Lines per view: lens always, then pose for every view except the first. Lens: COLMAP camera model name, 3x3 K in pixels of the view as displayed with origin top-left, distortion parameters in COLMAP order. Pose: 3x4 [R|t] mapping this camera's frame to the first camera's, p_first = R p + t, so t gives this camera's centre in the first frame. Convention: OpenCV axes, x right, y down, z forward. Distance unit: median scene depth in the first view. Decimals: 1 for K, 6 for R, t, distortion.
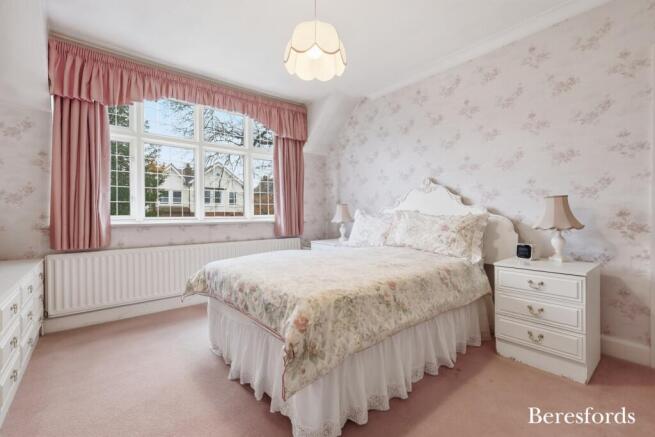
lens RADIAL K [[290.1, 0, 330.4], [0, 290.1, 214.6], [0, 0, 1]] dist [0.001059, -0.000547]
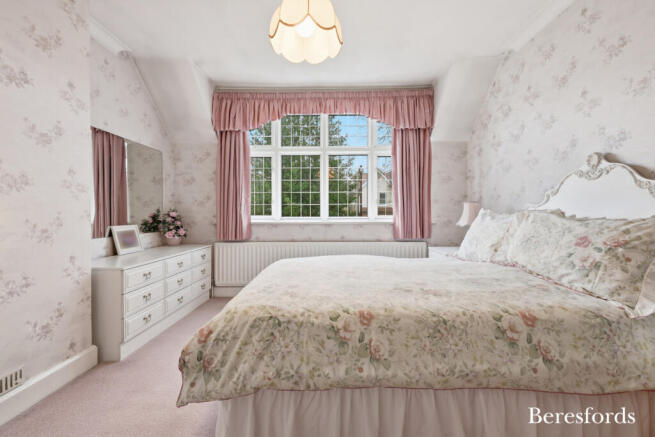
lens RADIAL K [[290.1, 0, 328.6], [0, 290.1, 216.3], [0, 0, 1]] dist [0.001059, -0.000547]
pose [[0.757537, 0.007271, -0.652752, 0.326928], [-0.003080, 0.999967, 0.007564, -0.003887], [0.652785, -0.003720, 0.757534, 0.224330]]
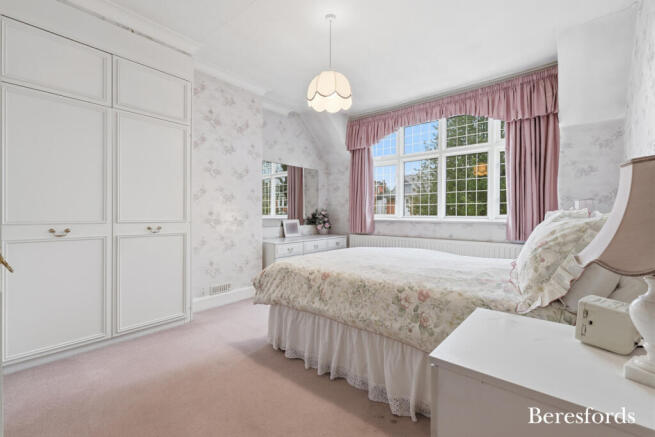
lens RADIAL K [[290.1, 0, 325.0], [0, 290.1, 215.5], [0, 0, 1]] dist [0.001059, -0.000547]
pose [[0.151240, 0.012531, -0.988418, 0.736720], [-0.005999, 0.999913, 0.011759, -0.006099], [0.988479, 0.004151, 0.151302, 0.448864]]
